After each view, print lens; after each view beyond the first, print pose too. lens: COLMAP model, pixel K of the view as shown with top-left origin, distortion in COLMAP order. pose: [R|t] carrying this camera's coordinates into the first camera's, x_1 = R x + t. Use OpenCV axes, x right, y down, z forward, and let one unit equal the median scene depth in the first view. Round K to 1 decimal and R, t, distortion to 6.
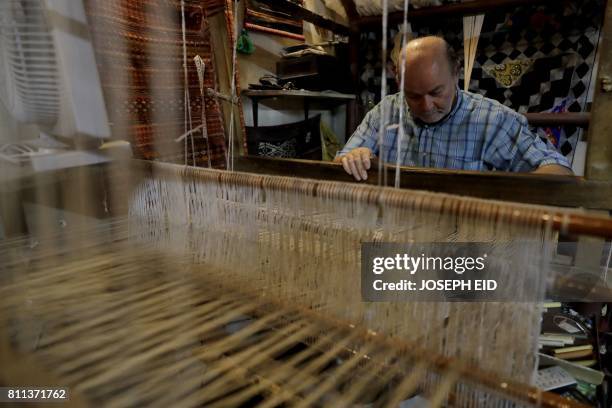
lens RADIAL K [[403.7, 0, 306.0], [0, 403.7, 204.0], [0, 0, 1]] dist [-0.003142, 0.003578]
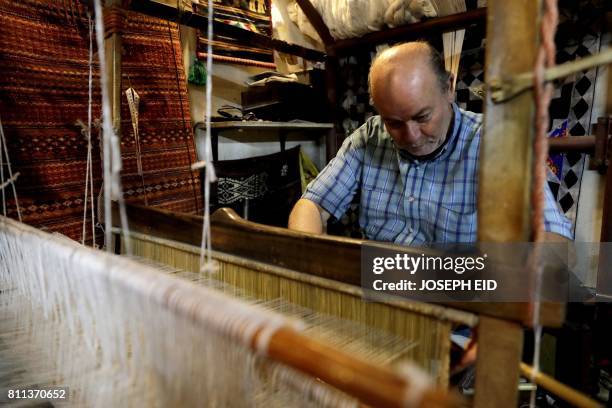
lens RADIAL K [[403.7, 0, 306.0], [0, 403.7, 204.0], [0, 0, 1]] dist [-0.003142, 0.003578]
pose [[0.993068, -0.009391, -0.117167, 0.189700], [0.000985, 0.997433, -0.071600, -0.025825], [0.117539, 0.070989, 0.990528, 0.110412]]
